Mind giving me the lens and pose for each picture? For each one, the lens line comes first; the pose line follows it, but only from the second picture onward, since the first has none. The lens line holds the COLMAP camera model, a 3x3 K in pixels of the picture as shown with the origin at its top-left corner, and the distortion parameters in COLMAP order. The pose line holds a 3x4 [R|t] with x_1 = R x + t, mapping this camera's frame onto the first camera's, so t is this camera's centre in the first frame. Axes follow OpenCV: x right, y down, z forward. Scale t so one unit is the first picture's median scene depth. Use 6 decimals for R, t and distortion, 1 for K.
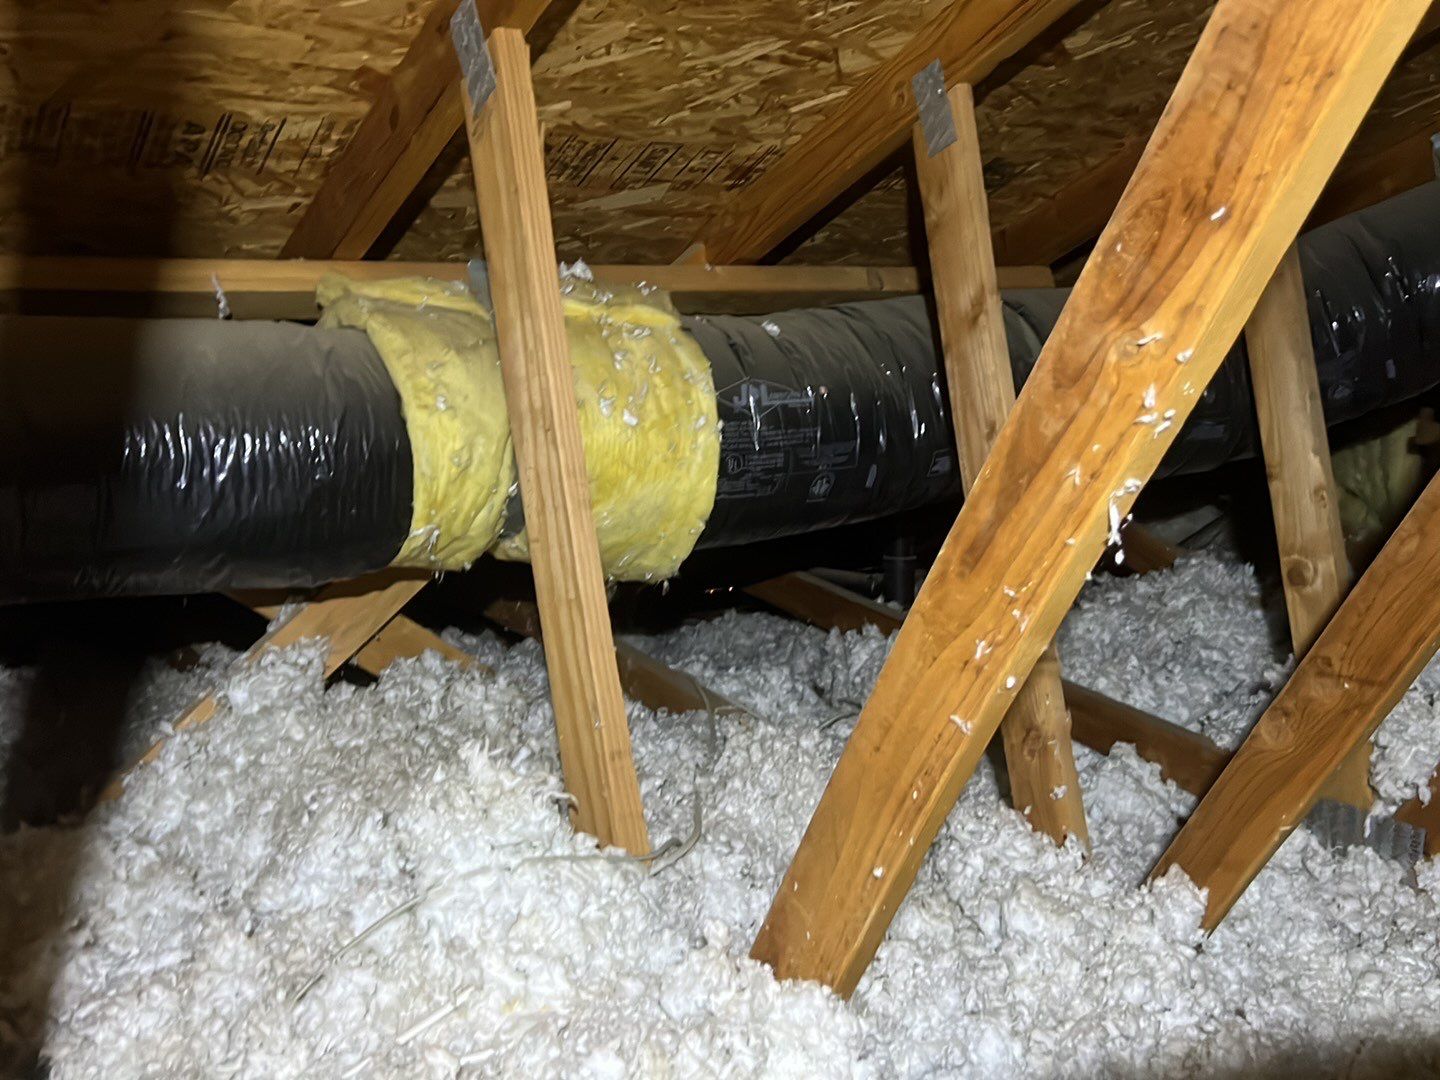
lens RADIAL K [[1343.3, 0, 718.6], [0, 1343.3, 533.1], [0, 0, 1]] dist [0.087283, -0.177615]
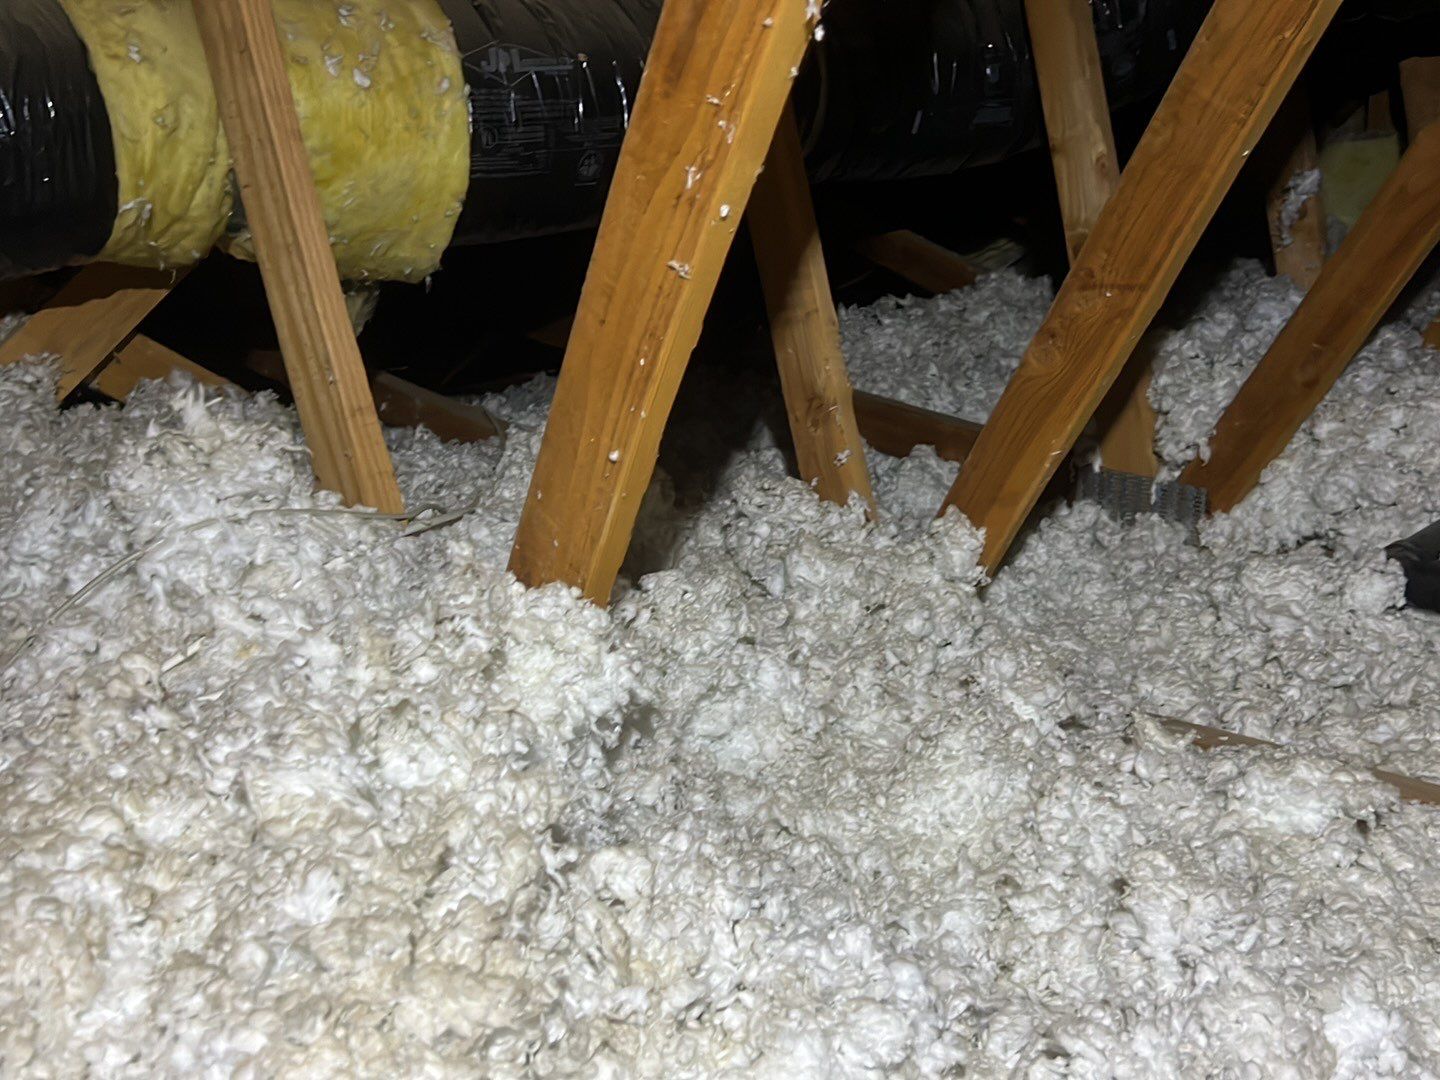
lens RADIAL K [[1334.9, 0, 719.3], [0, 1334.9, 555.1], [0, 0, 1]] dist [0.120018, -0.283820]
pose [[0.992163, -0.075703, 0.099402, 0.062985], [0.062215, 0.989242, 0.132400, 0.135805], [-0.108356, -0.125179, 0.986199, 0.037244]]
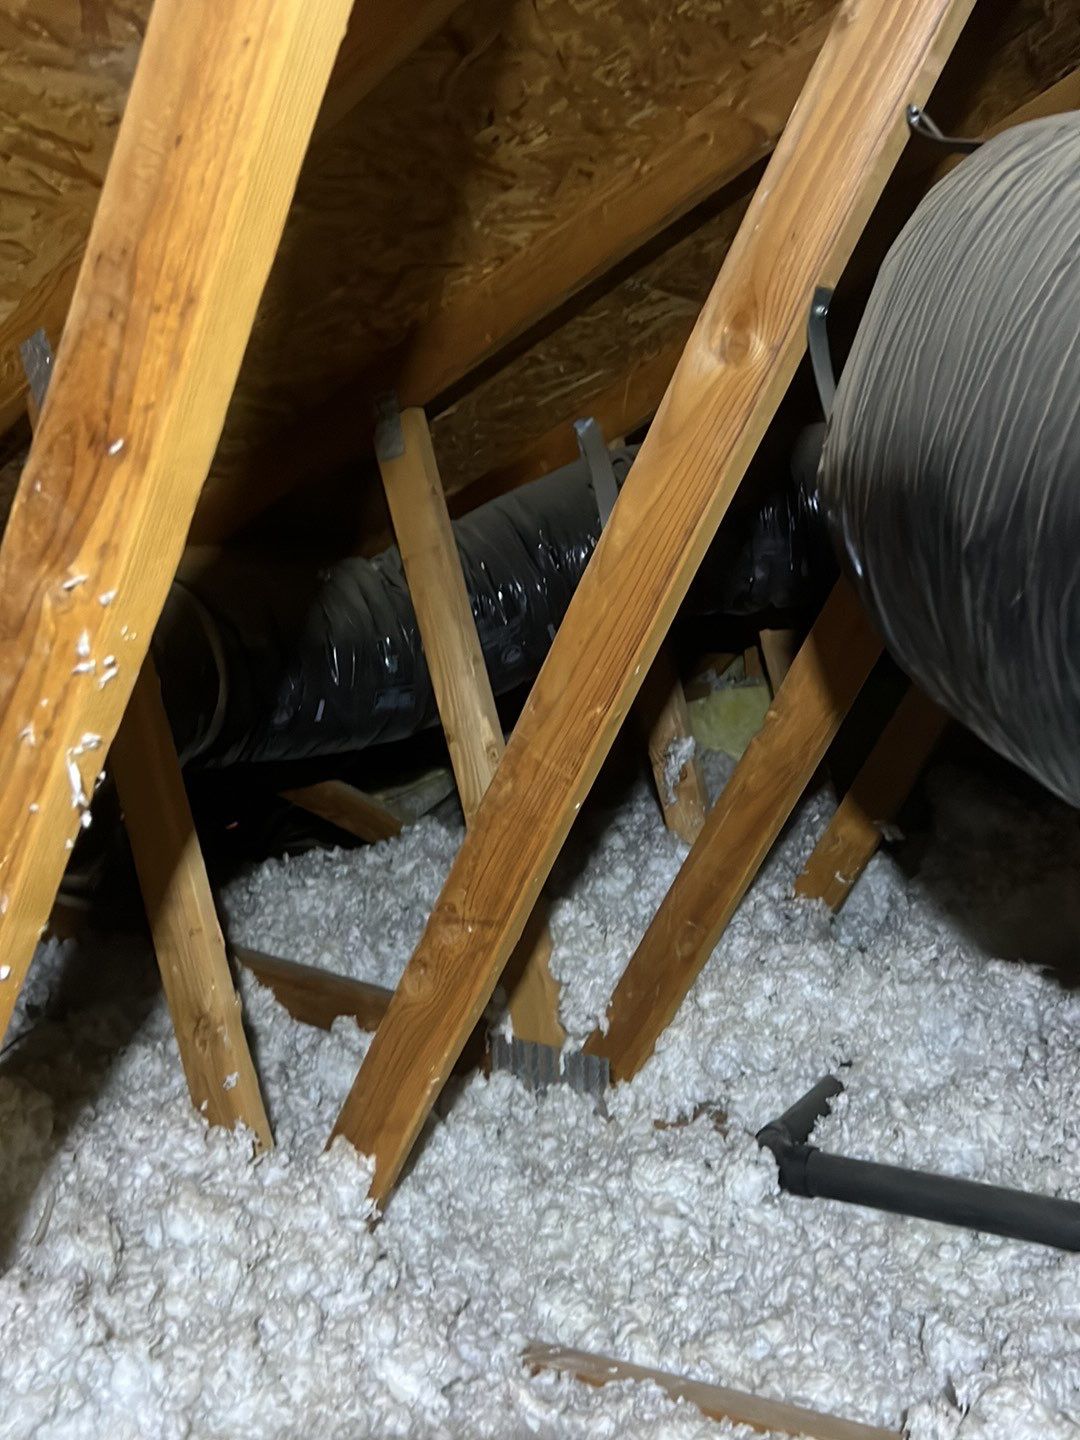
lens RADIAL K [[1334.9, 0, 526.3], [0, 1334.9, 725.7], [0, 0, 1]] dist [0.120018, -0.283820]
pose [[0.938395, -0.069651, 0.338473, 0.151515], [0.095269, 0.993663, -0.059650, 0.021081], [-0.332173, 0.088221, 0.939084, 0.017636]]
